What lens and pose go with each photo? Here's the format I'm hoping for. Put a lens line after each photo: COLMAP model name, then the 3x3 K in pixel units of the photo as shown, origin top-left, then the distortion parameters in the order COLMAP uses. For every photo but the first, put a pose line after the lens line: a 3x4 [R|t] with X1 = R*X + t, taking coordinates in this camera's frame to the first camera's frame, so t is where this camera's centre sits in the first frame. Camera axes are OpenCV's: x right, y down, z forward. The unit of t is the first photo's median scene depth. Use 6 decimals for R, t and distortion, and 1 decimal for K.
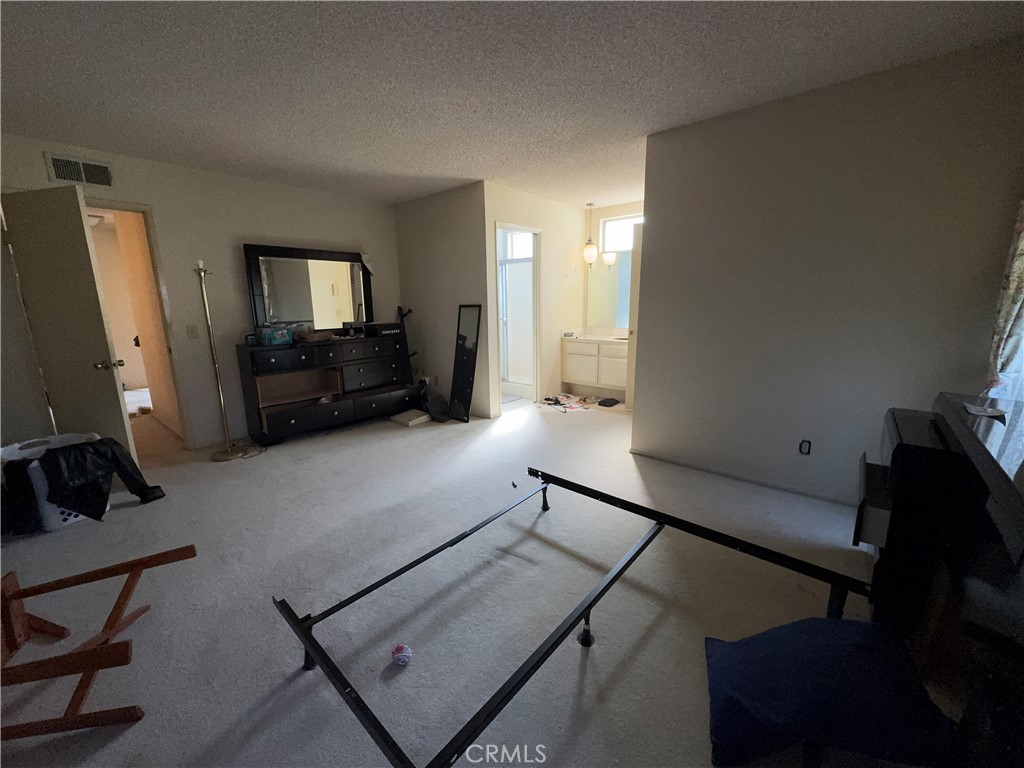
lens RADIAL K [[418.9, 0, 510.0], [0, 418.9, 385.2], [0, 0, 1]] dist [-0.008556, 0.000846]
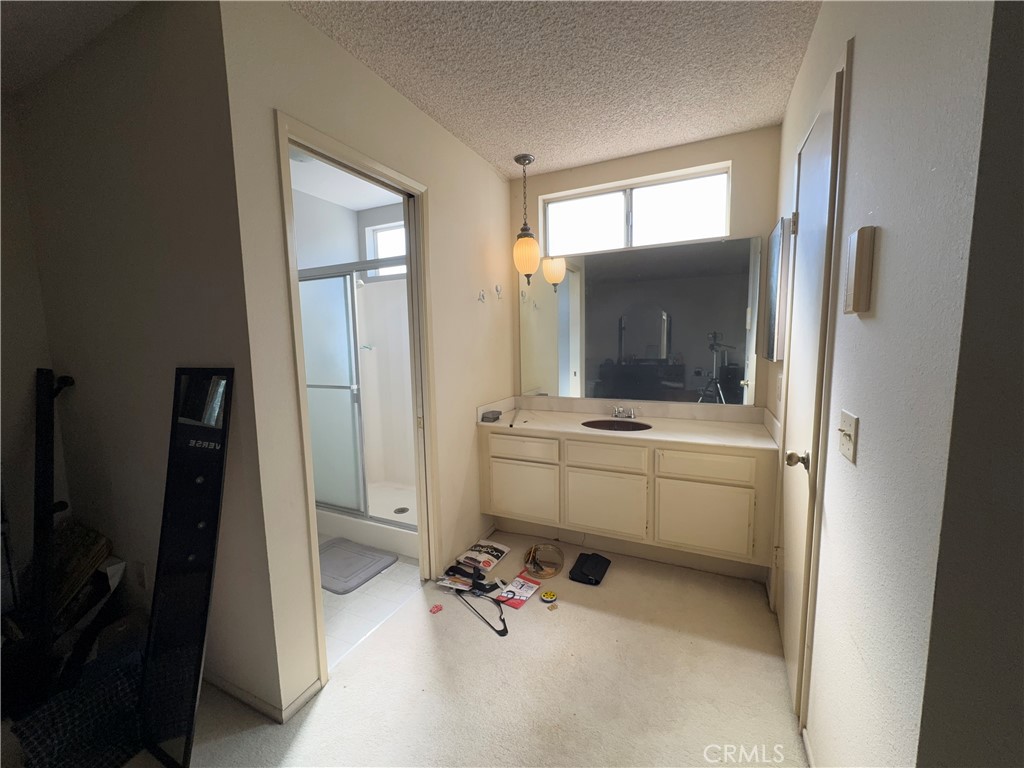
lens RADIAL K [[418.9, 0, 510.0], [0, 418.9, 385.2], [0, 0, 1]] dist [-0.008556, 0.000846]
pose [[0.968632, -0.031305, 0.246521, 0.043979], [0.056305, 0.993882, -0.095022, -0.113852], [-0.242038, 0.105921, 0.964468, 0.540842]]
